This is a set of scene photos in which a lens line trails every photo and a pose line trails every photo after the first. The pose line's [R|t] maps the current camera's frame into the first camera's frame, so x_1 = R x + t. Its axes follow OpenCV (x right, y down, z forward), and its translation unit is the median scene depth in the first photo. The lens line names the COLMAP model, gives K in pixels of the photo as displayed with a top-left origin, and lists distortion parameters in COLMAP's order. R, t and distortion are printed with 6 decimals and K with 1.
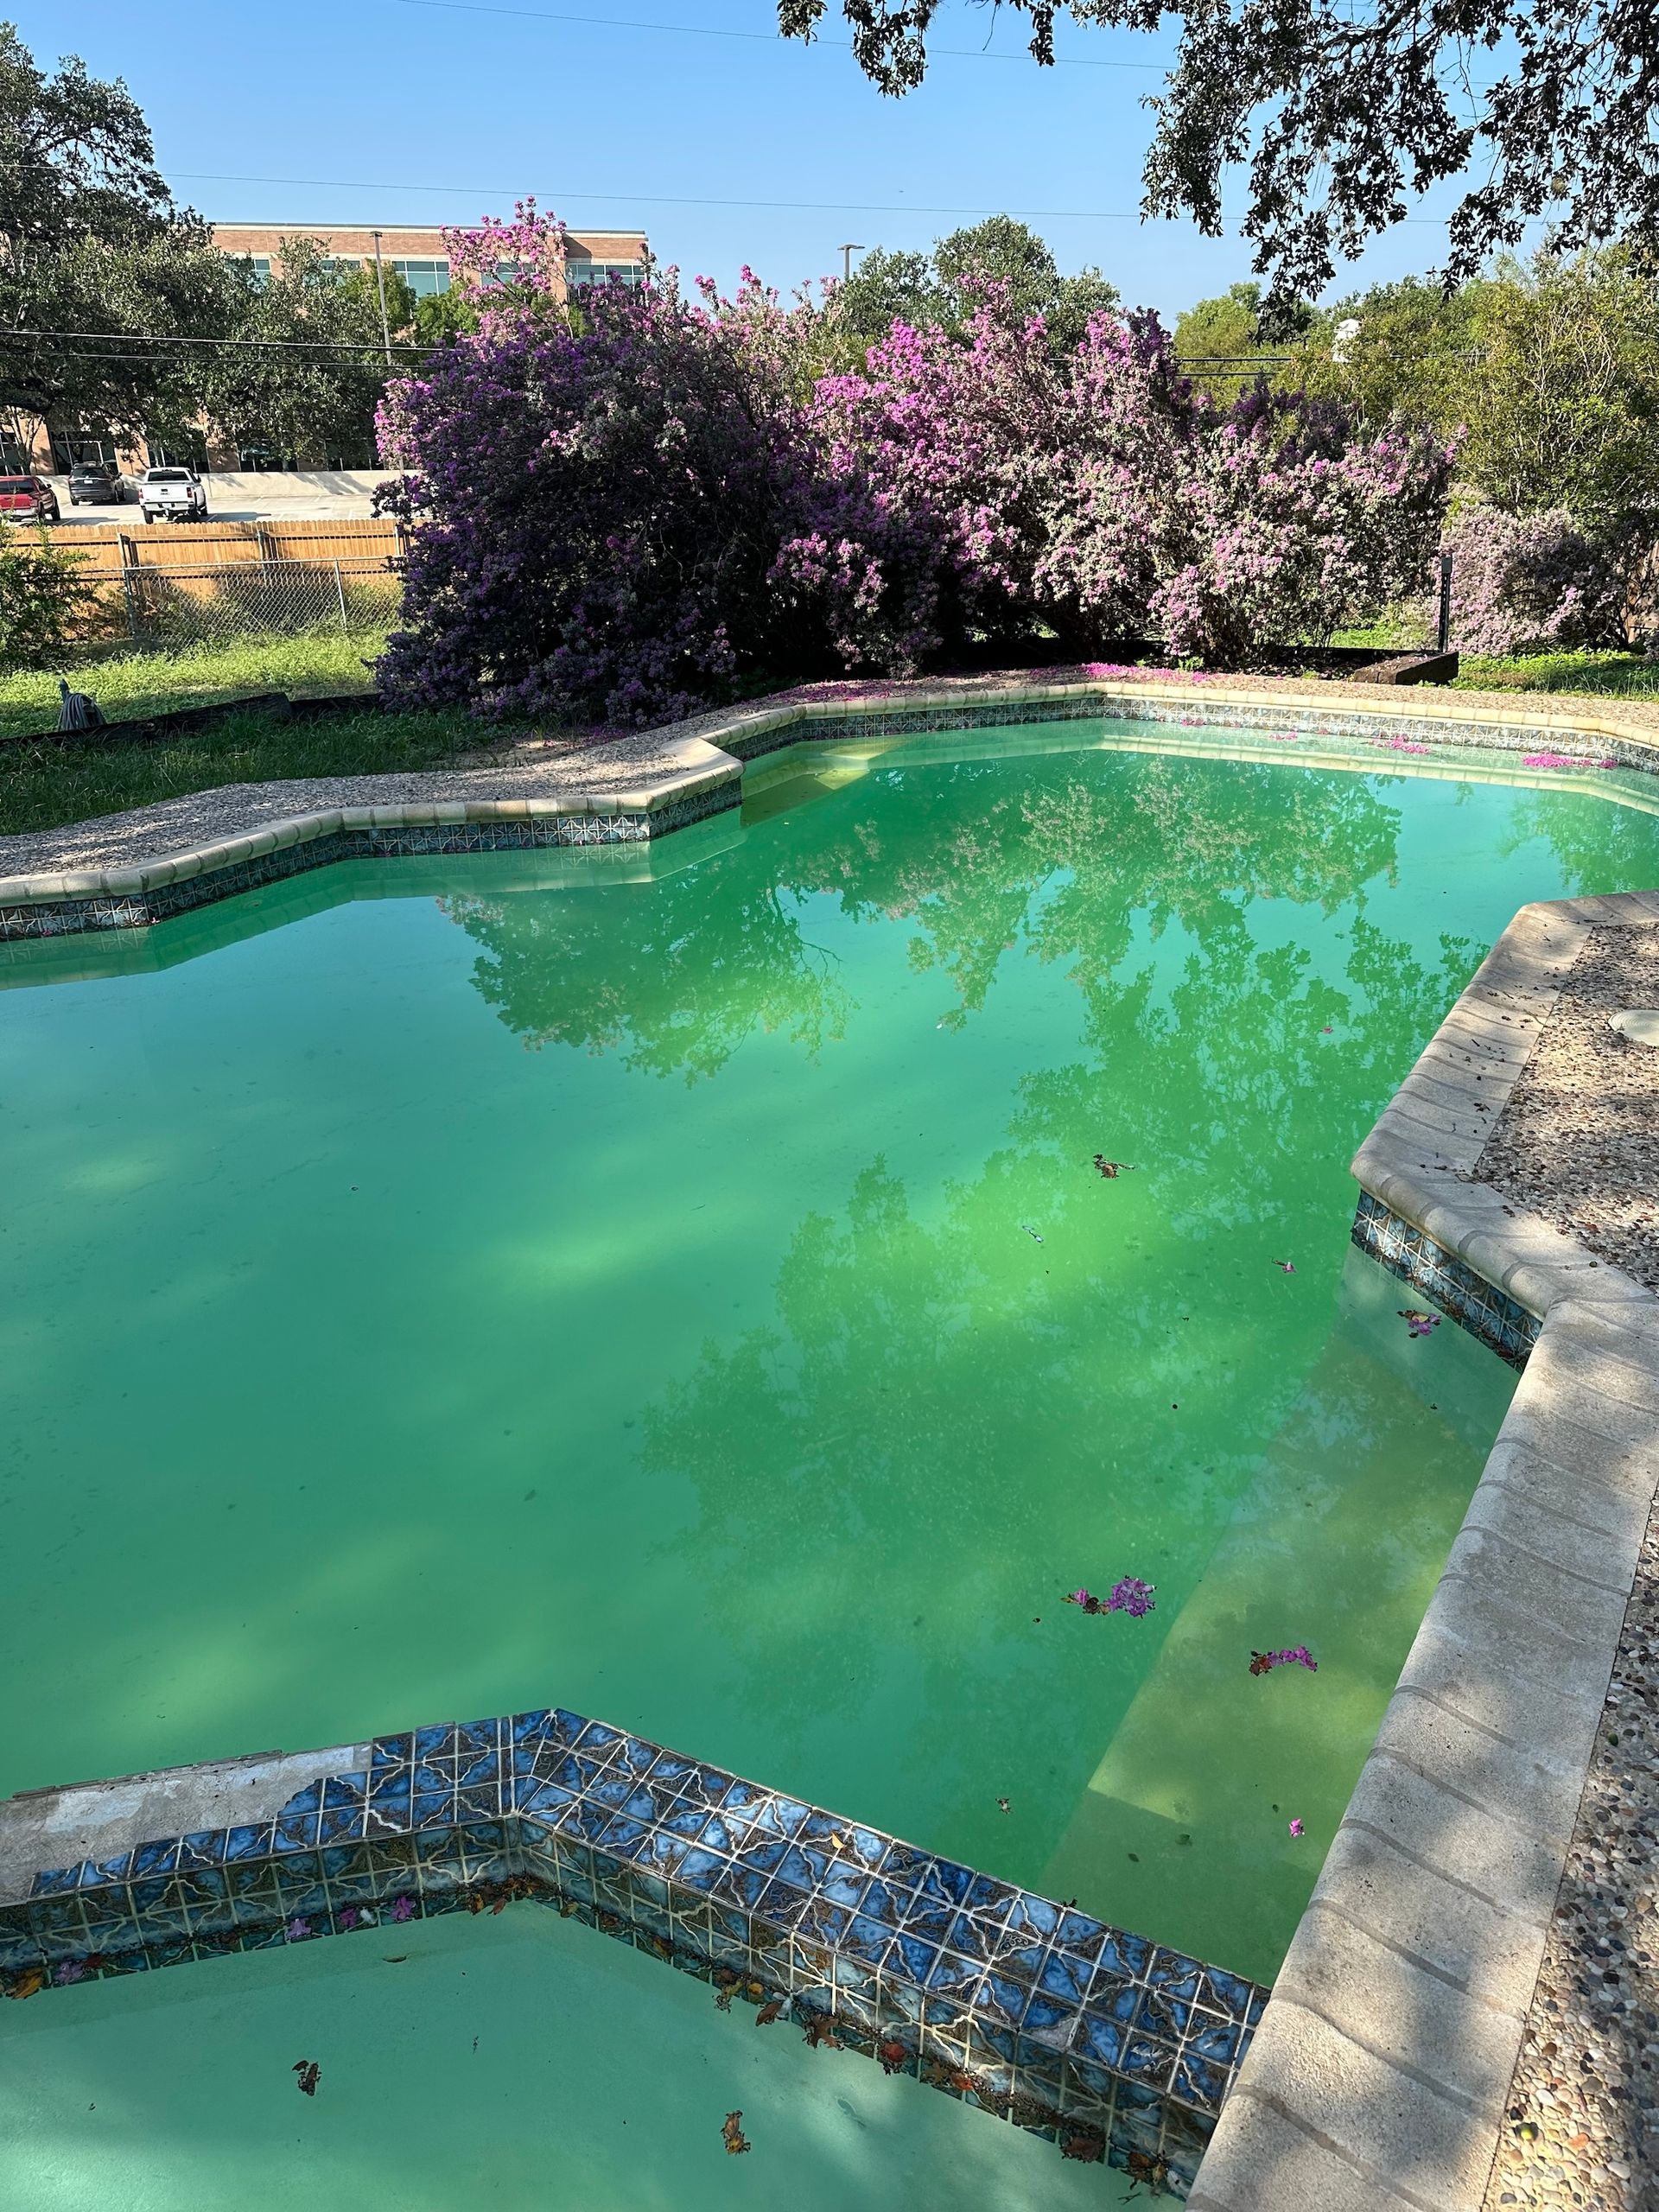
lens RADIAL K [[1572.9, 0, 827.4], [0, 1572.9, 1118.1], [0, 0, 1]] dist [0.029817, -0.023453]
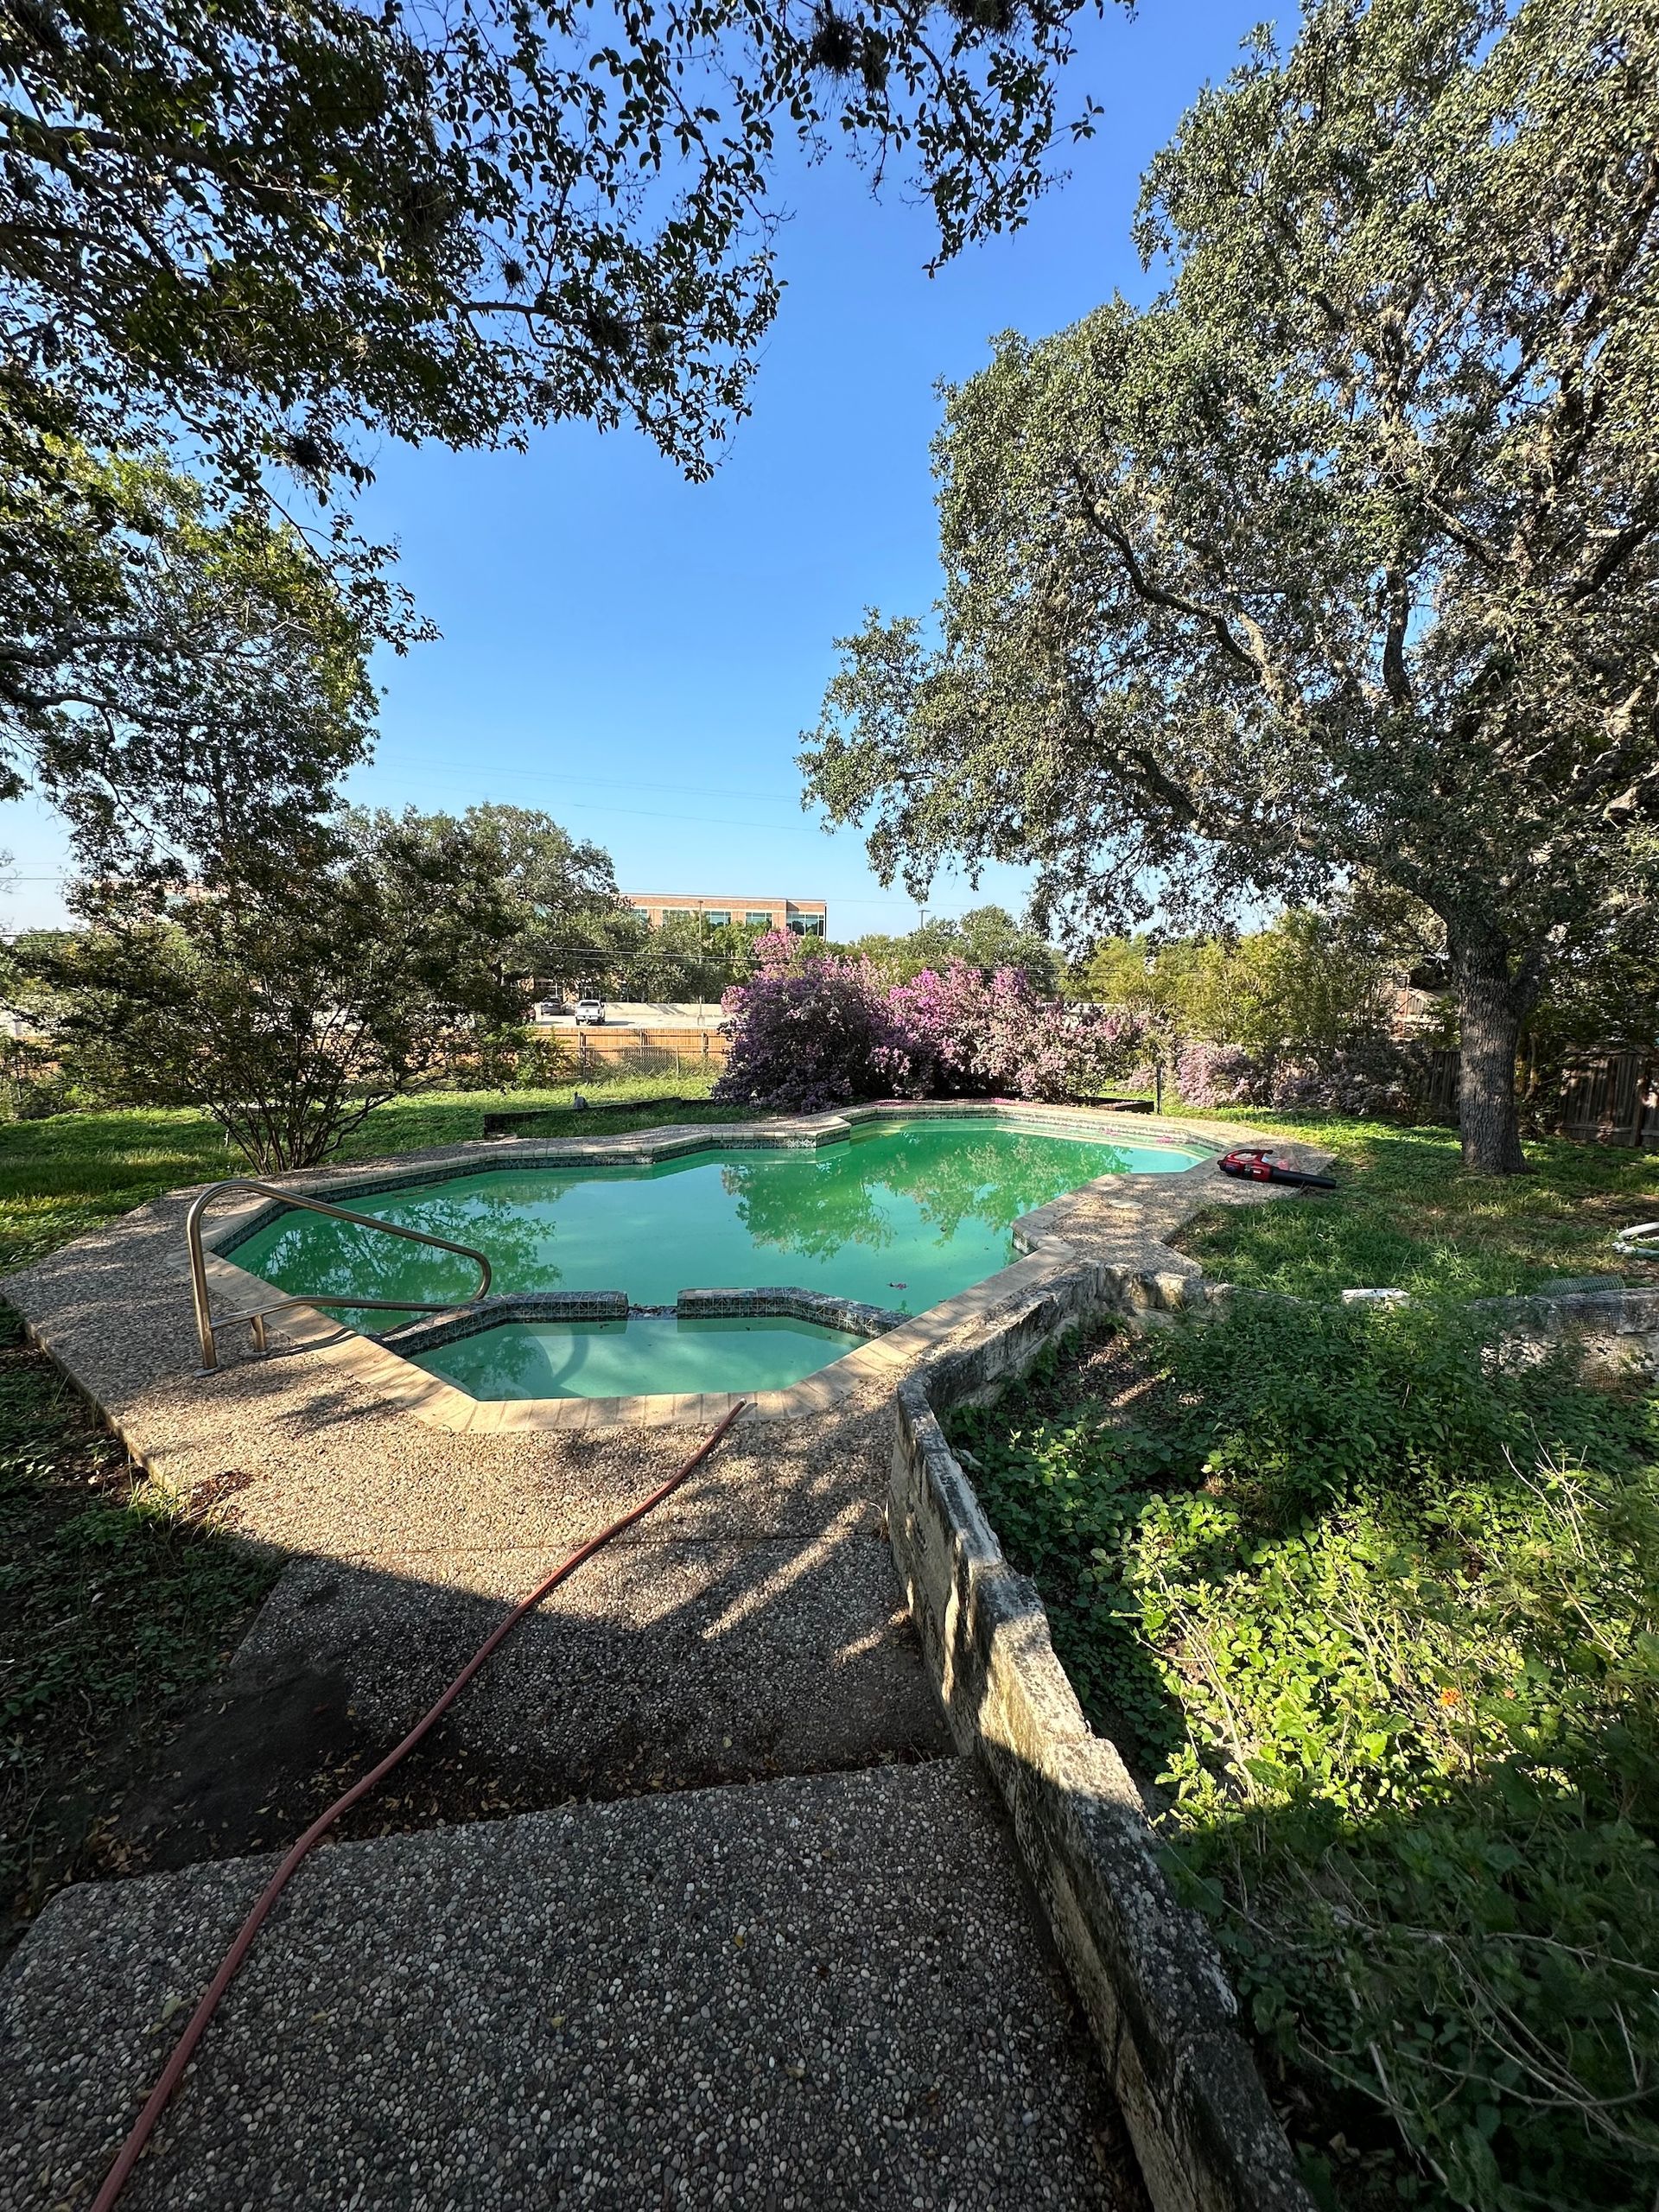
lens RADIAL K [[882.1, 0, 828.6], [0, 882.1, 1105.5], [0, 0, 1]] dist [0.022977, -0.000207]
pose [[0.995177, 0.039647, -0.089729, 0.028812], [-0.062653, 0.960712, -0.270384, 0.106211], [0.075484, 0.274702, 0.958562, -0.323231]]
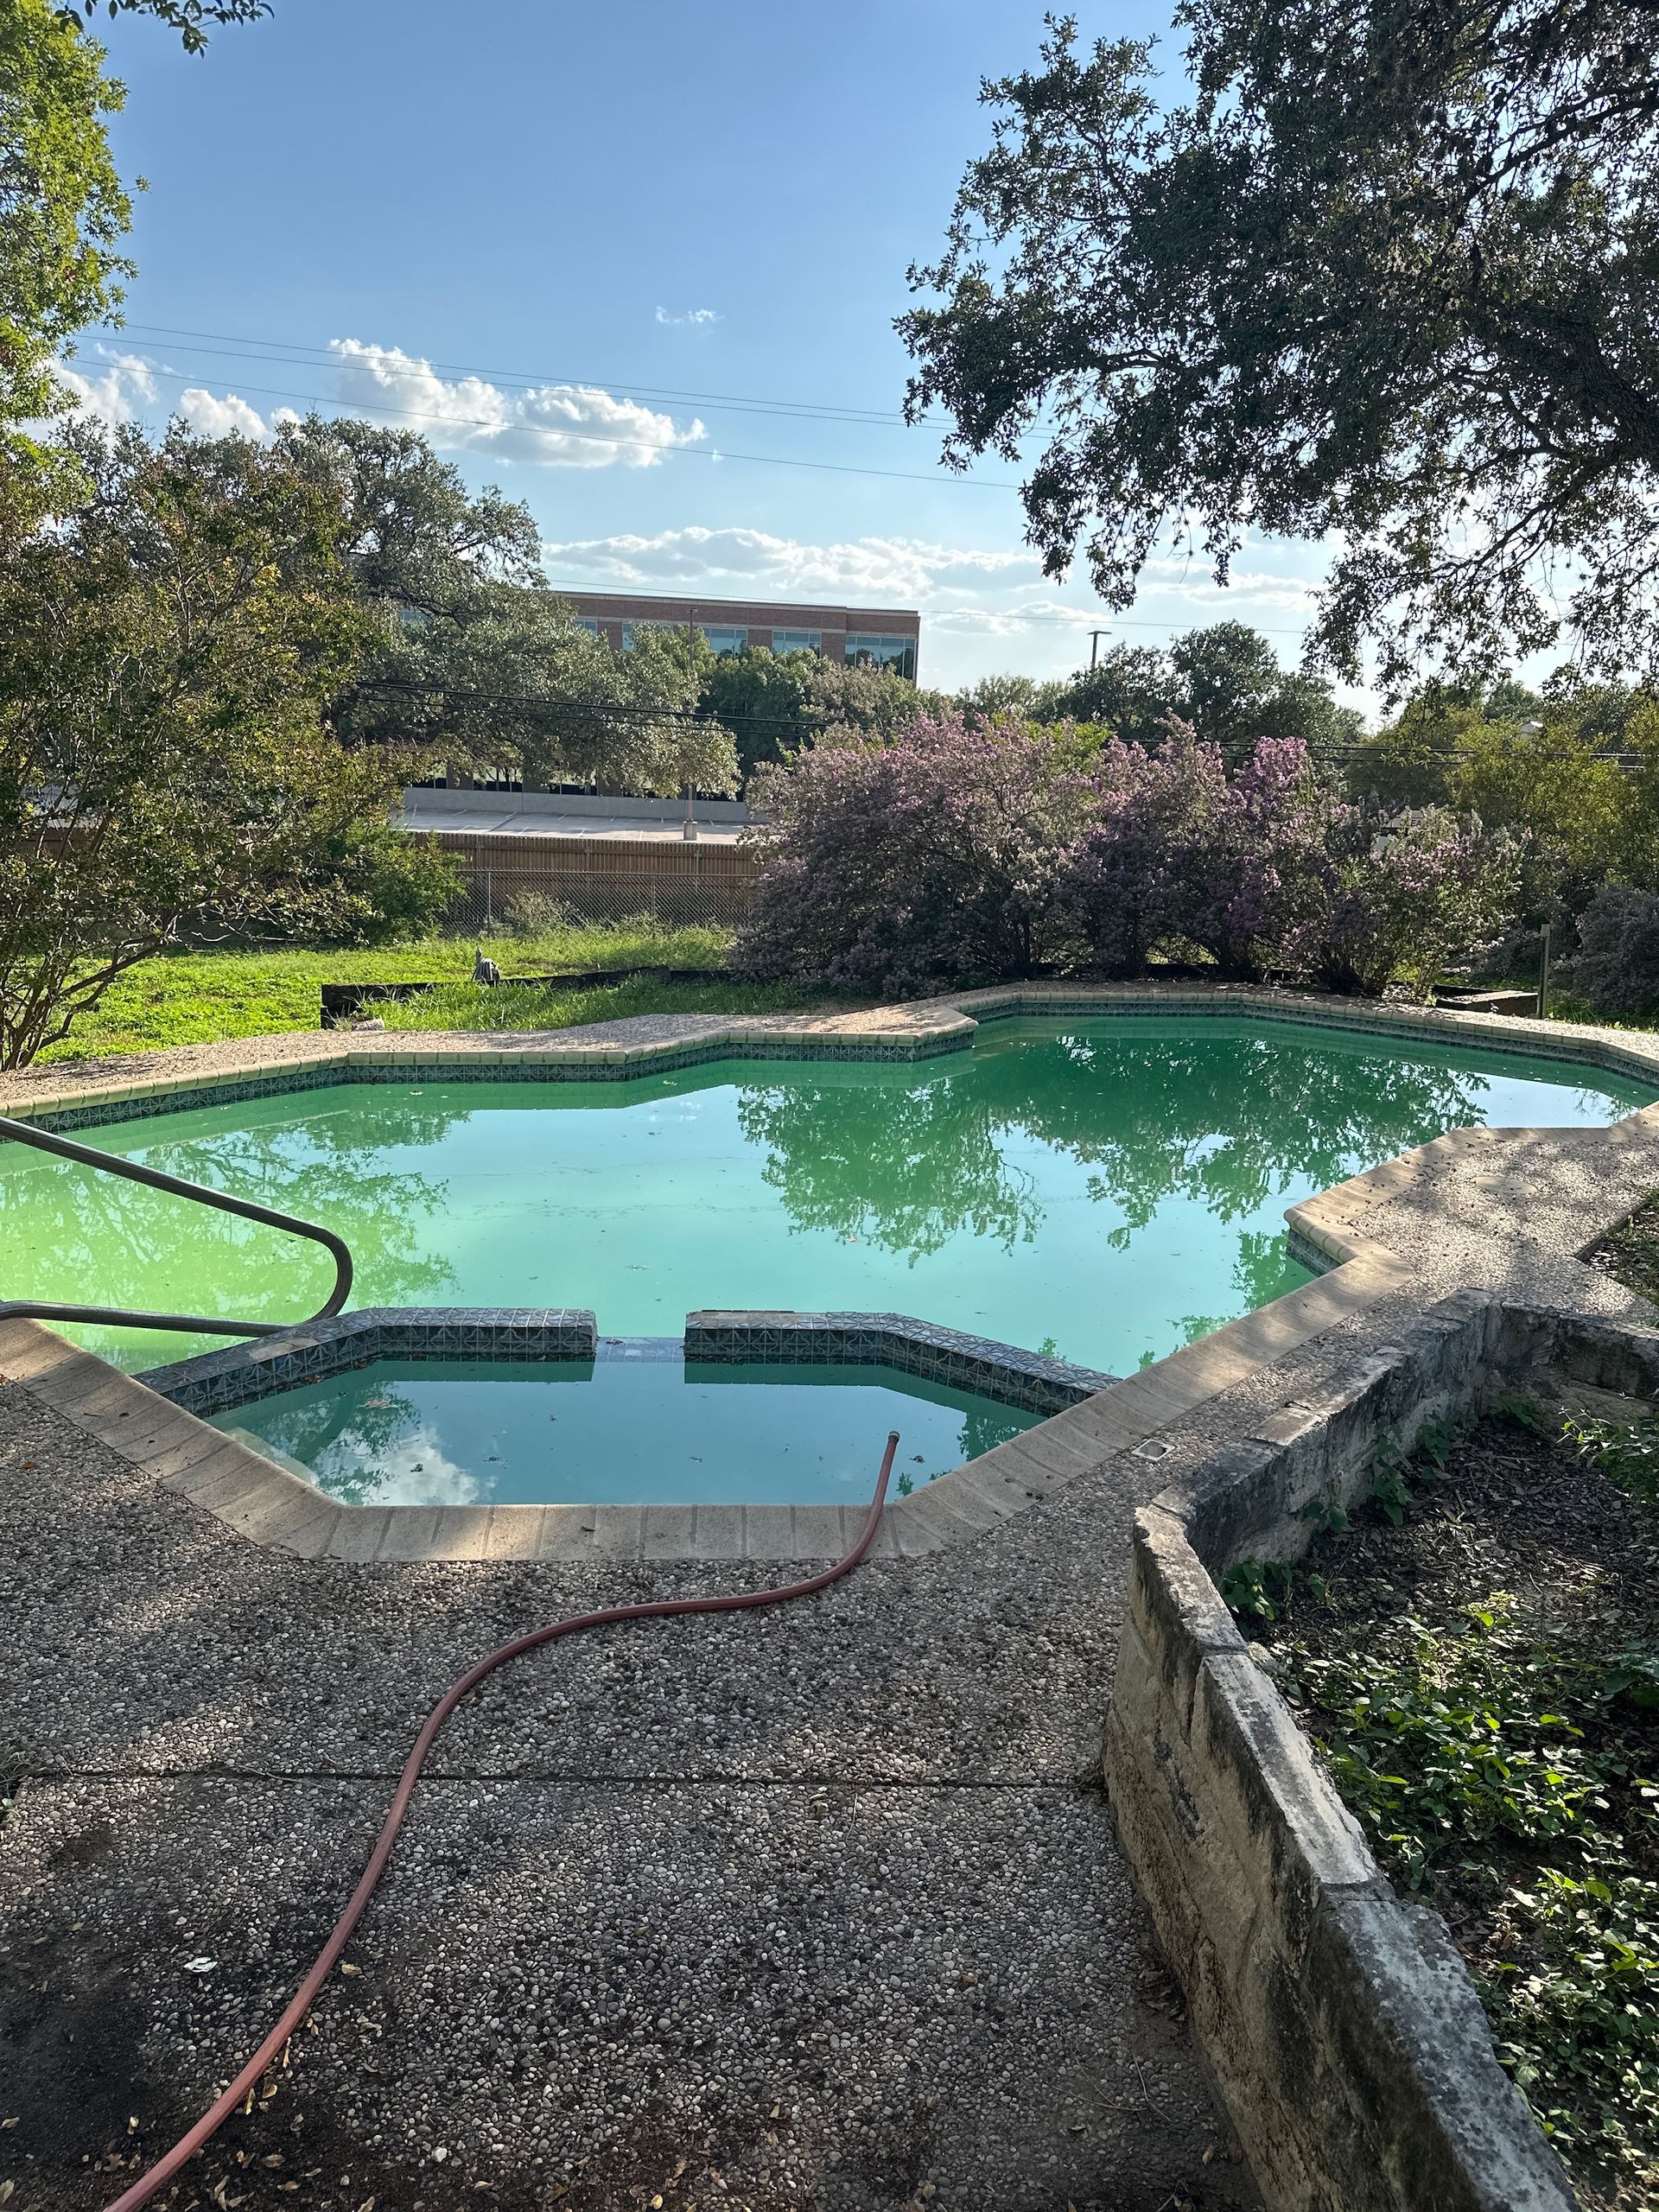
lens RADIAL K [[1572.9, 0, 828.3], [0, 1572.9, 1118.4], [0, 0, 1]] dist [0.029817, -0.023453]
pose [[0.987701, 0.079157, -0.134840, 0.010128], [-0.103513, 0.977371, -0.184473, 0.103137], [0.117187, 0.196162, 0.973544, -0.304713]]
